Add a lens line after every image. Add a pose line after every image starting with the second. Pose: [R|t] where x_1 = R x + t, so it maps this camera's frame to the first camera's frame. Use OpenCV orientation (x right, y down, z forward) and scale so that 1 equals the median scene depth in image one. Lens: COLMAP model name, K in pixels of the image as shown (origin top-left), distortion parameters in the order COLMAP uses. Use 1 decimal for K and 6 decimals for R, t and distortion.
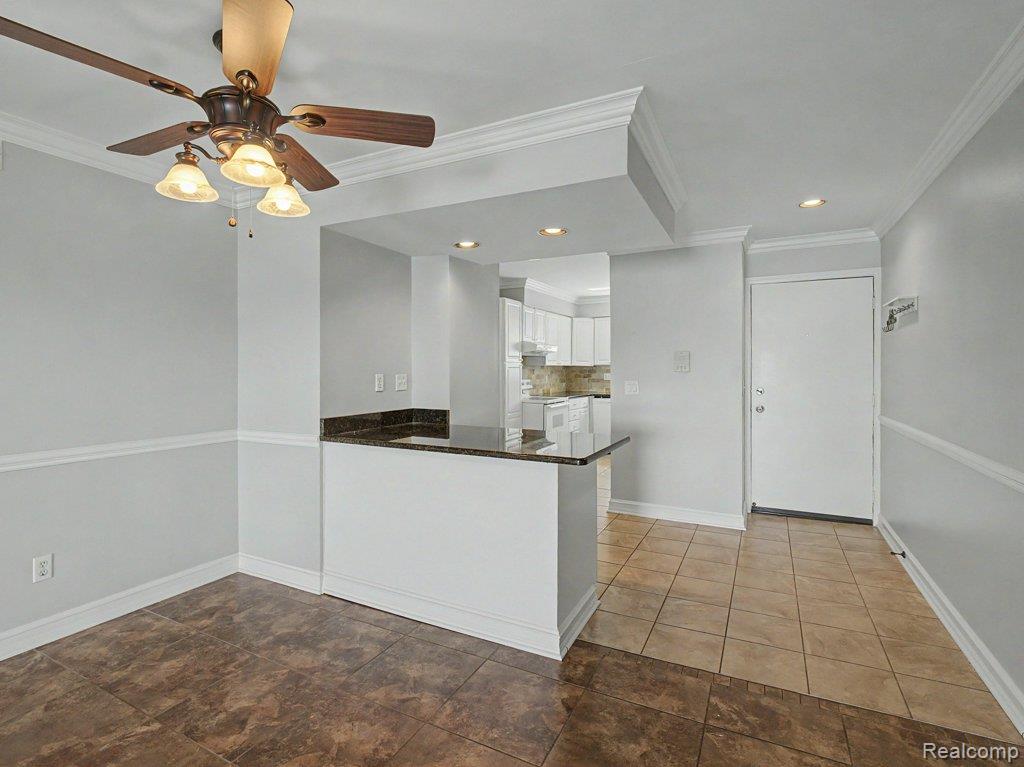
lens RADIAL K [[495.5, 0, 512.0], [0, 495.5, 383.5], [0, 0, 1]] dist [-0.013985, 0.000011]
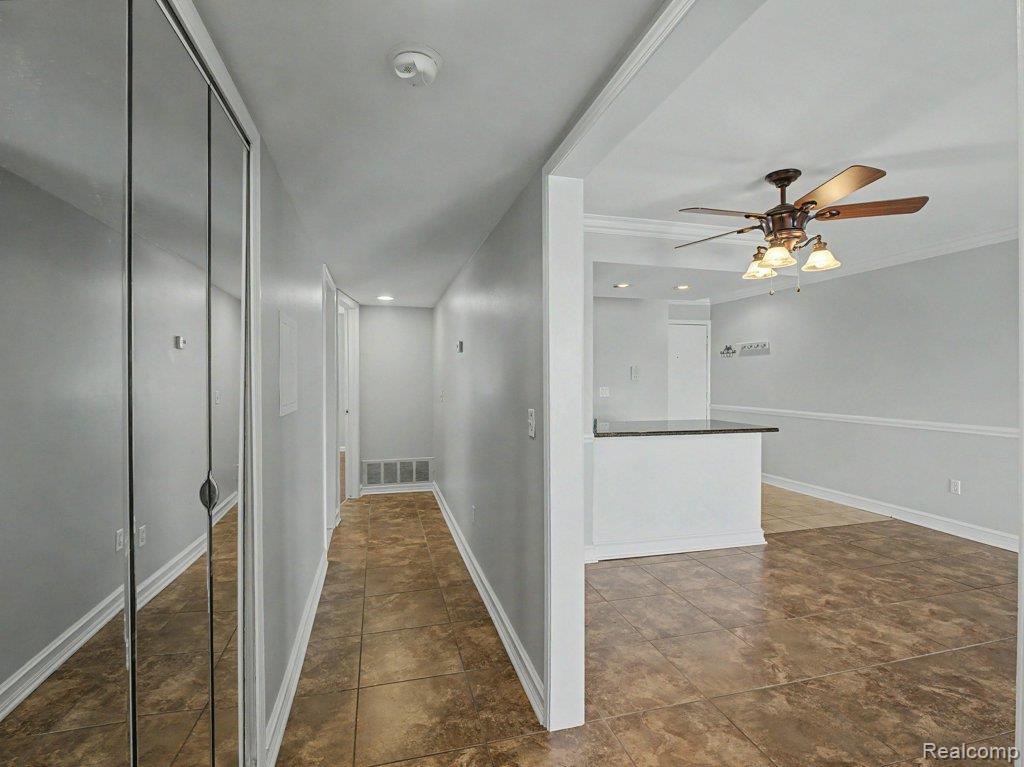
lens RADIAL K [[495.5, 0, 512.0], [0, 495.5, 383.5], [0, 0, 1]] dist [-0.013985, 0.000011]
pose [[0.740404, -0.002728, 0.672157, -1.793440], [0.008454, 0.999950, -0.005255, -0.012177], [-0.672109, 0.009574, 0.740390, 0.304988]]
